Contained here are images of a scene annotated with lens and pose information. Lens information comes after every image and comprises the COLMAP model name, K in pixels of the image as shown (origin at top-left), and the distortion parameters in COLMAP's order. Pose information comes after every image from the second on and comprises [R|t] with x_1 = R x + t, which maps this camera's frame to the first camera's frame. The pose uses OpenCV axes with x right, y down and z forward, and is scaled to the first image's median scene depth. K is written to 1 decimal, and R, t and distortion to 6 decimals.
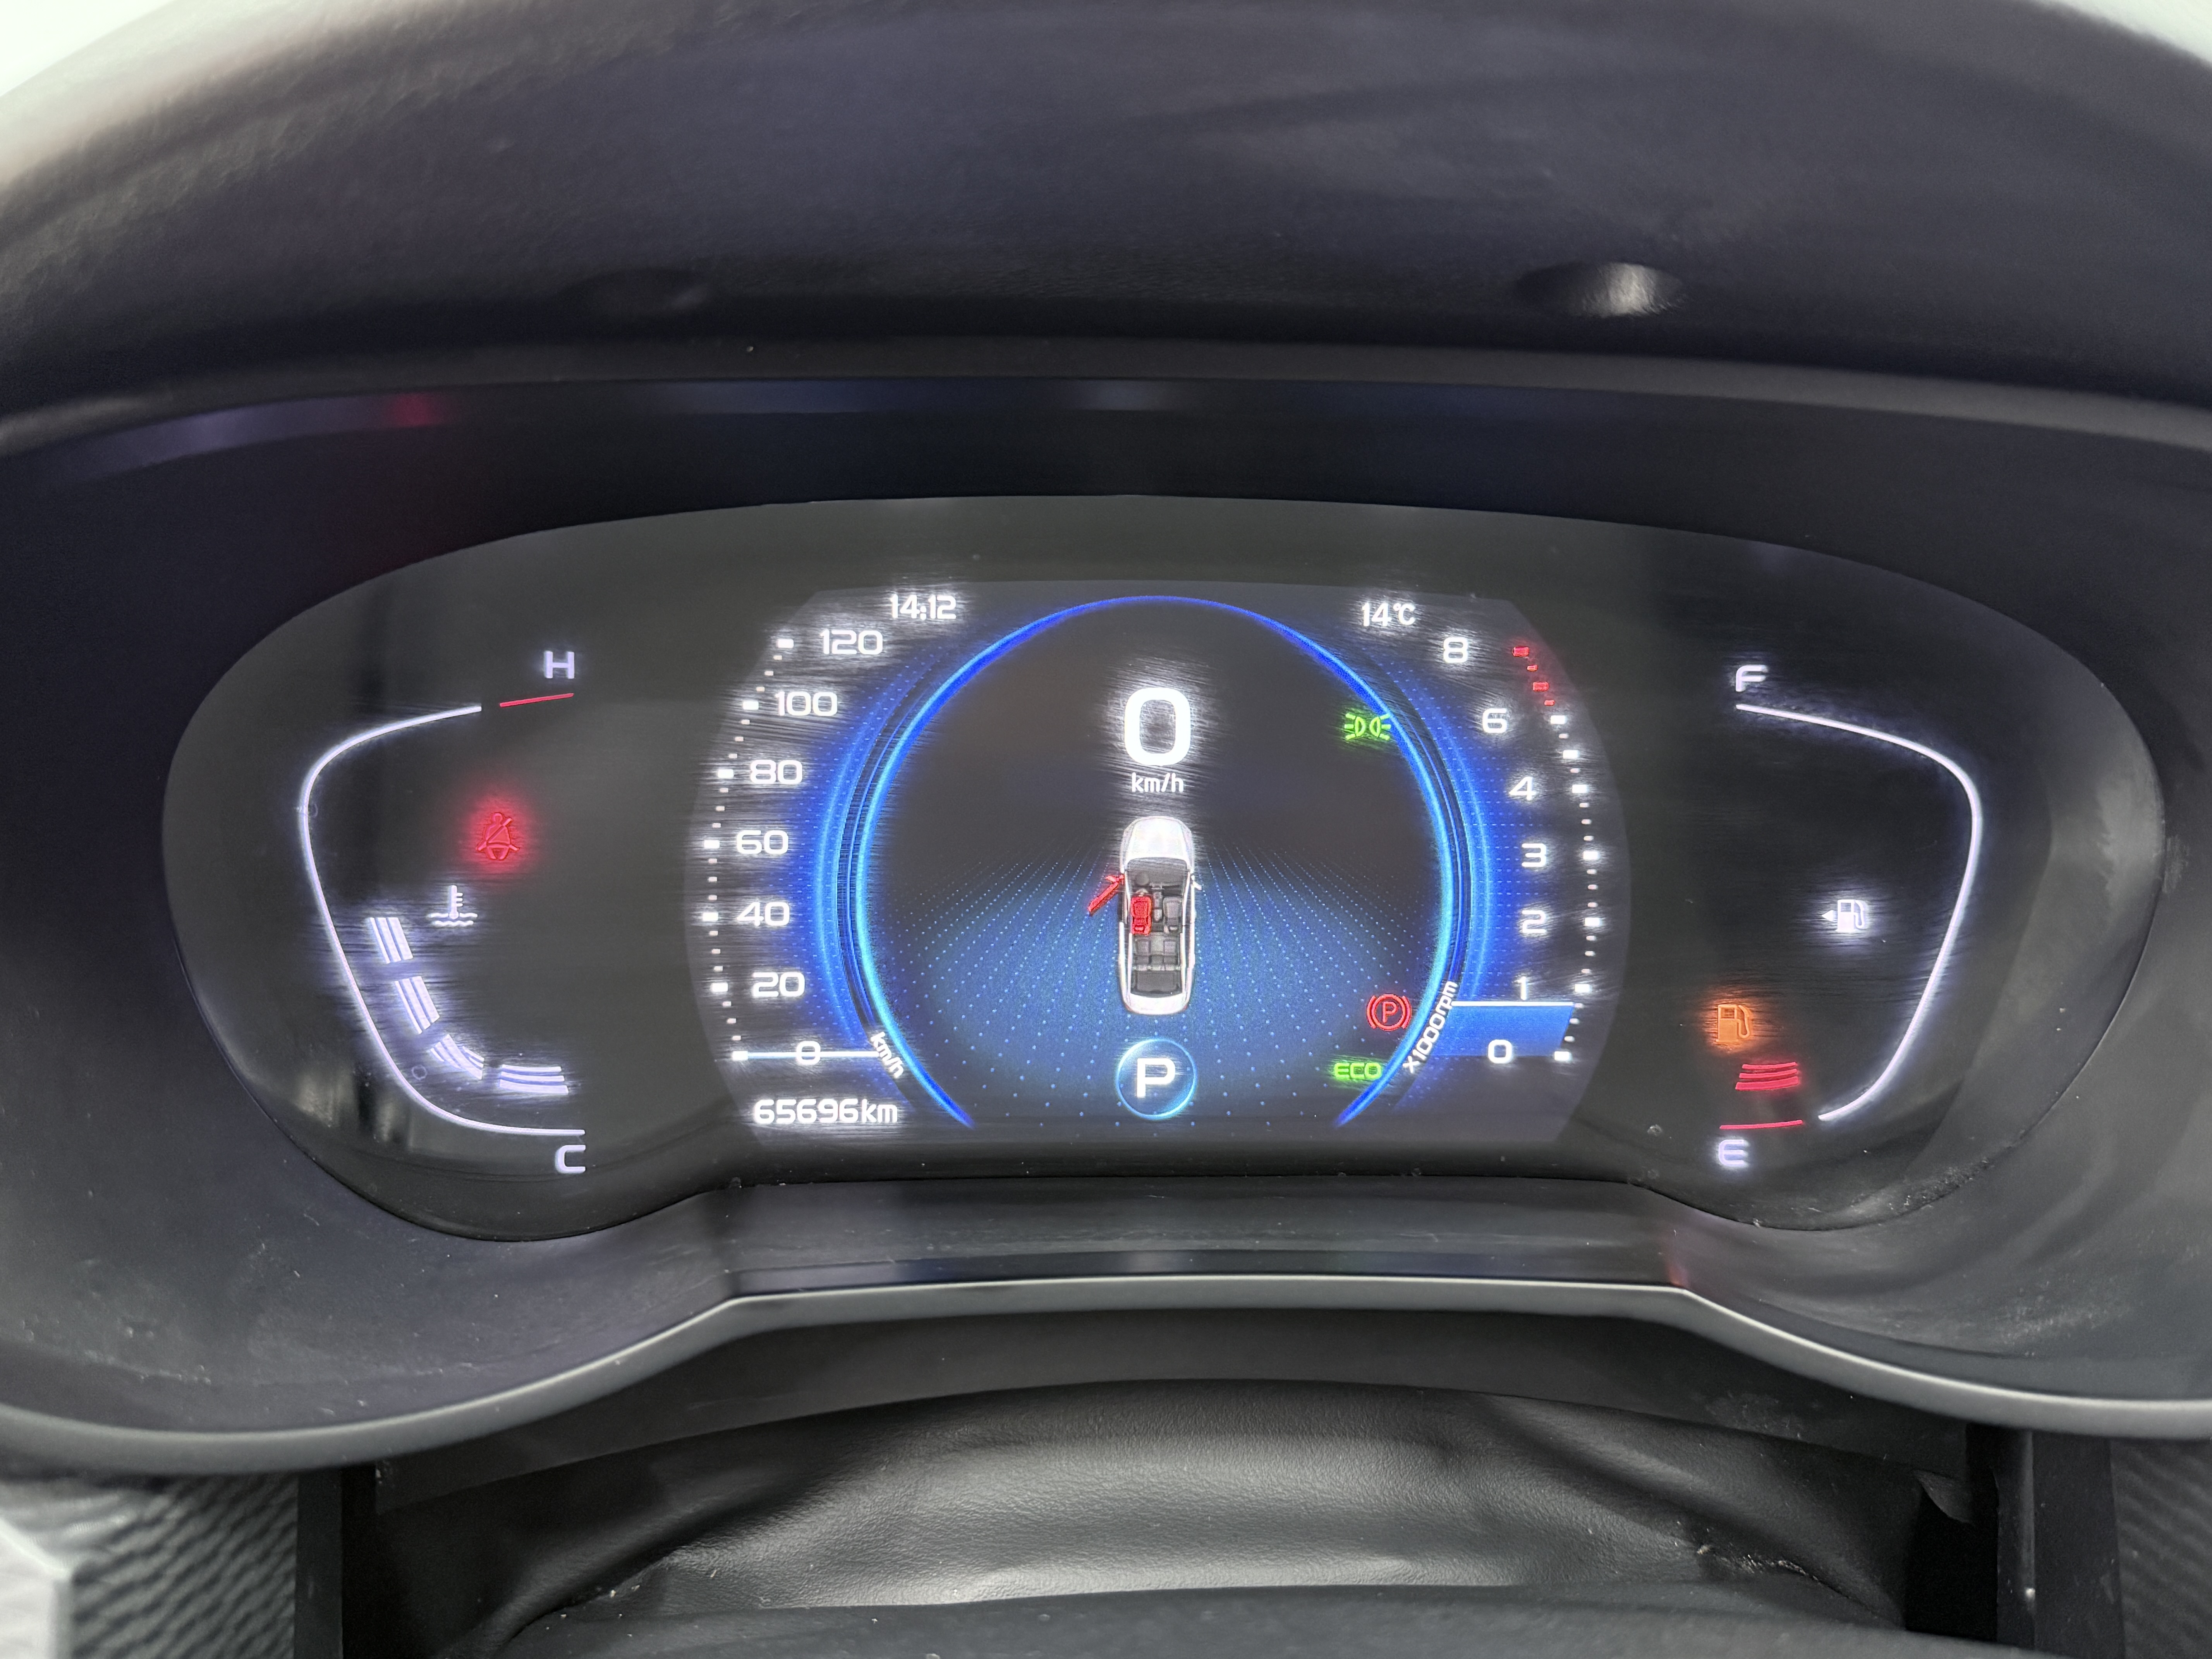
lens RADIAL K [[1797.0, 0, 1125.1], [0, 1797.0, 840.8], [0, 0, 1]] dist [0.111868, -0.198468]
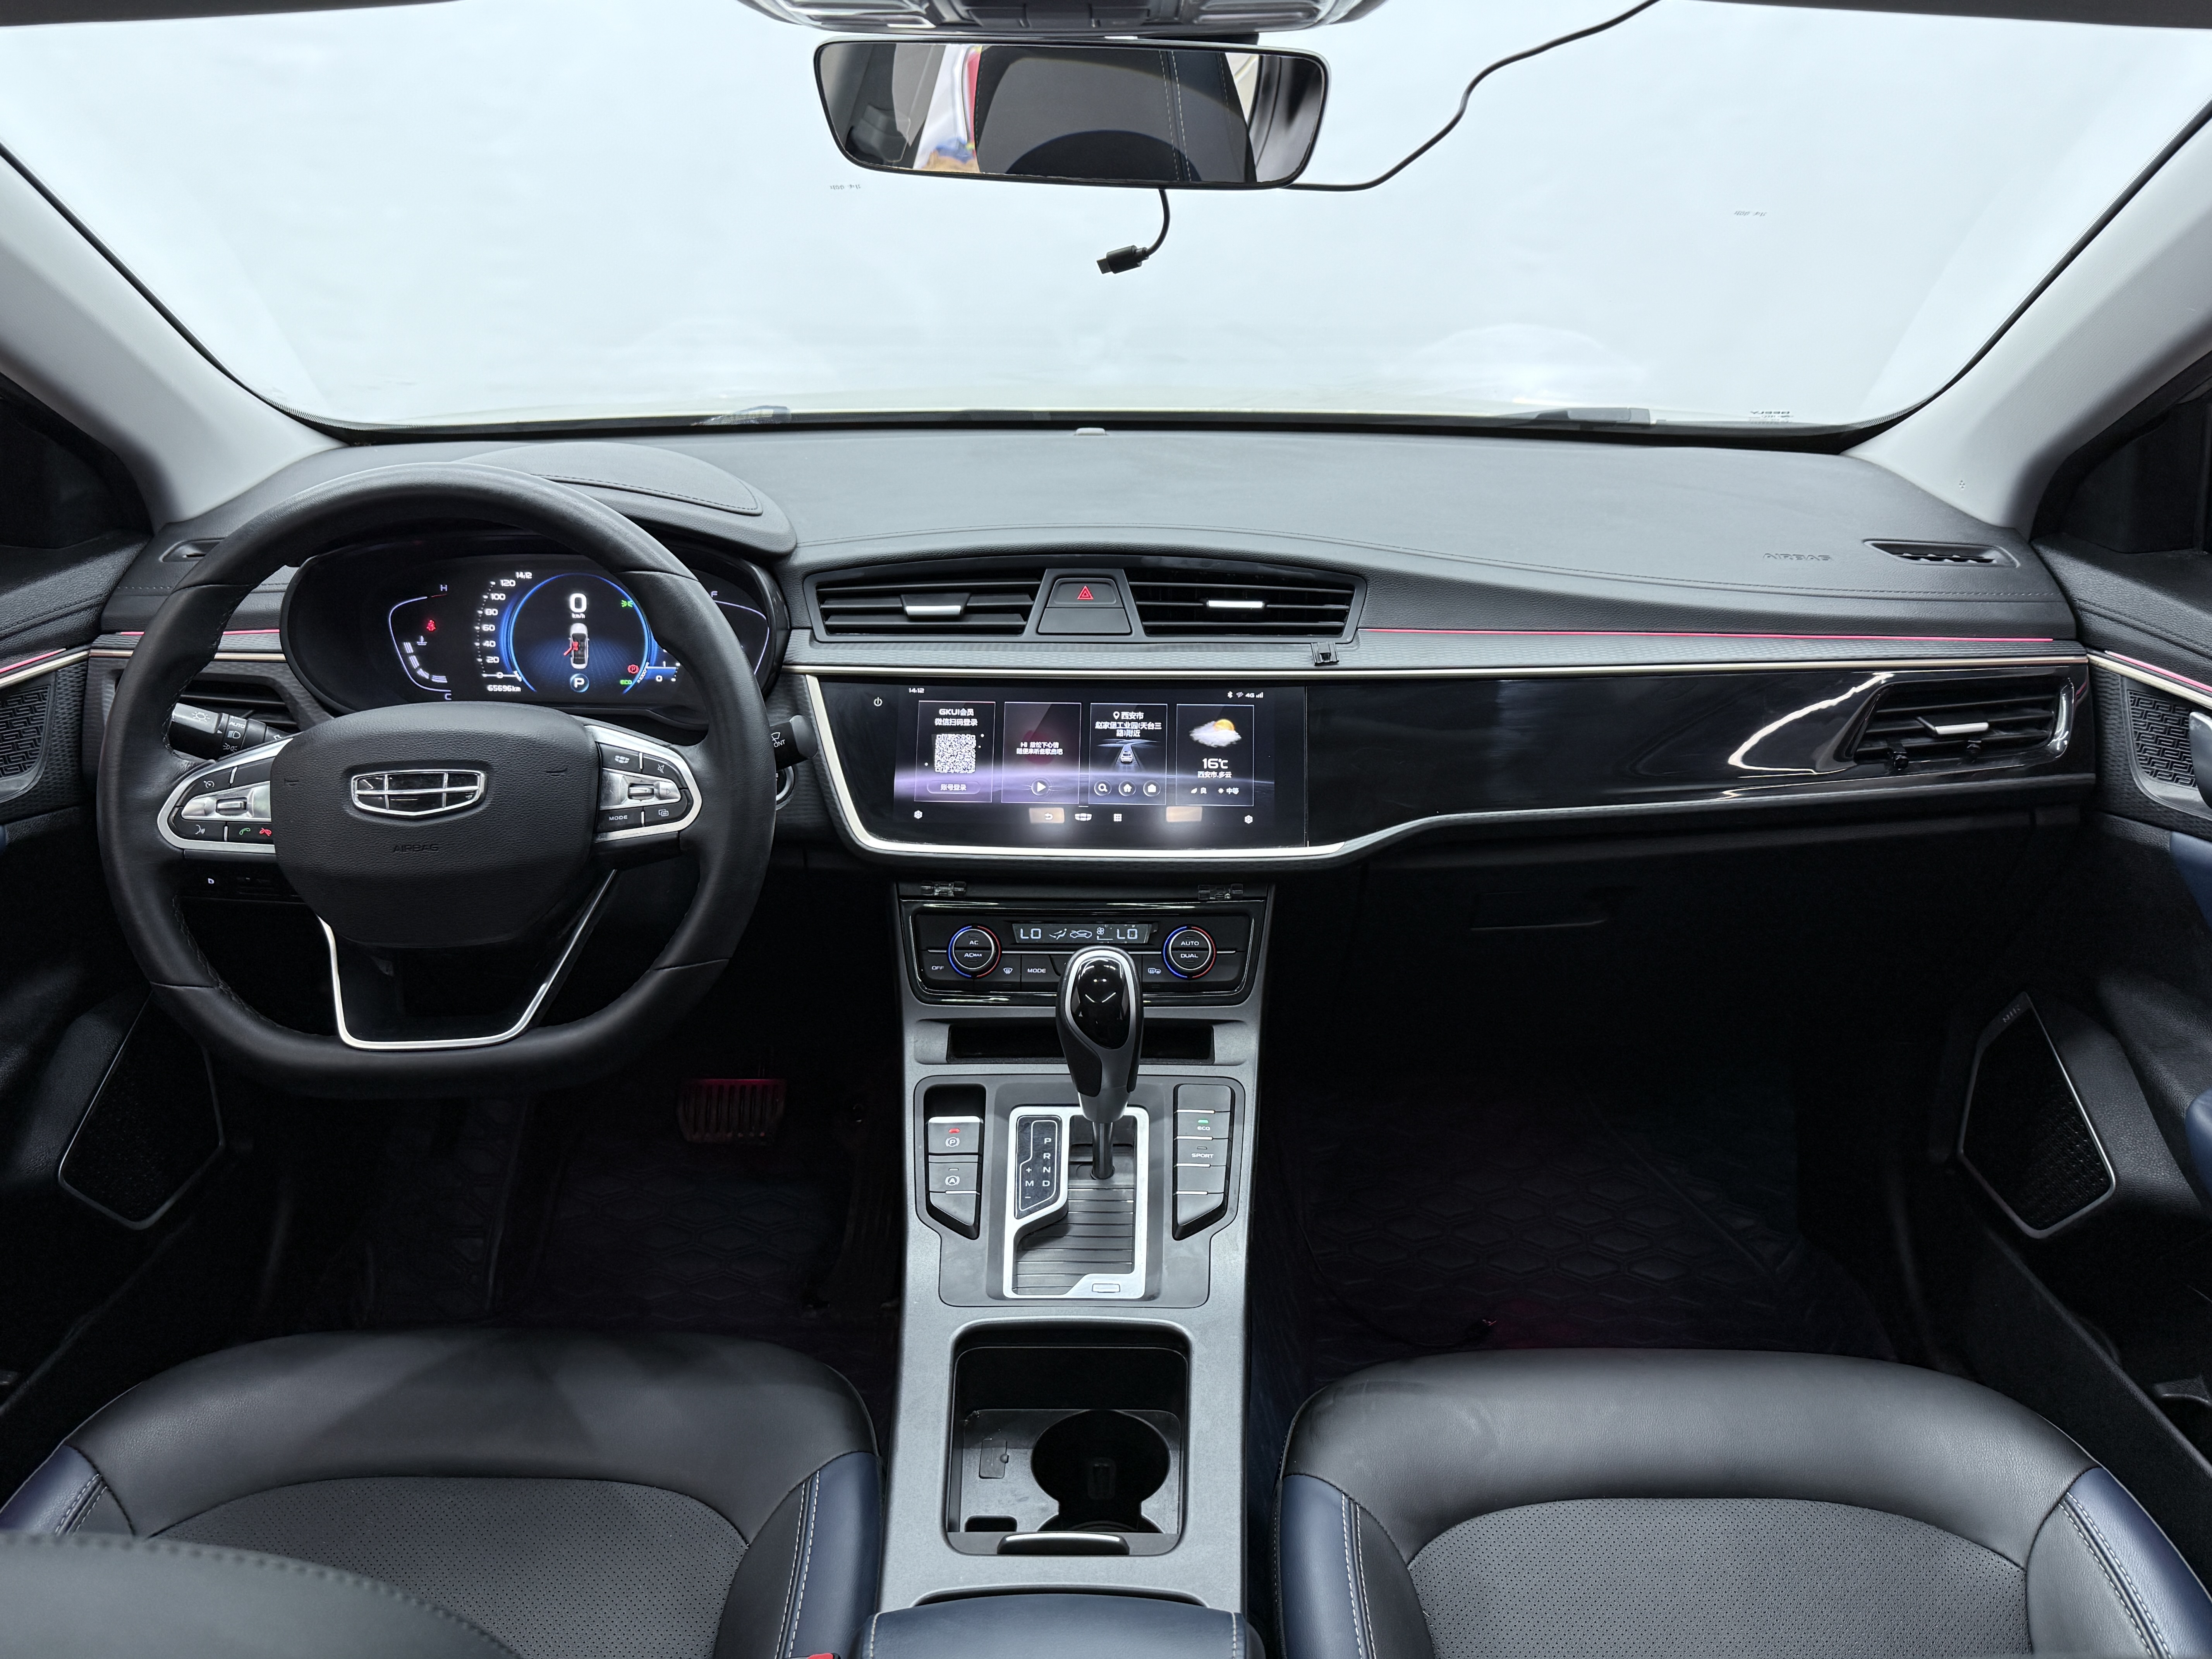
lens RADIAL K [[1797.0, 0, 1125.9], [0, 1797.0, 828.8], [0, 0, 1]] dist [0.111868, -0.198468]
pose [[0.998003, 0.016750, -0.060913, 1.642954], [-0.012583, 0.997594, 0.068172, 0.169422], [0.061908, -0.067269, 0.995812, -3.395285]]
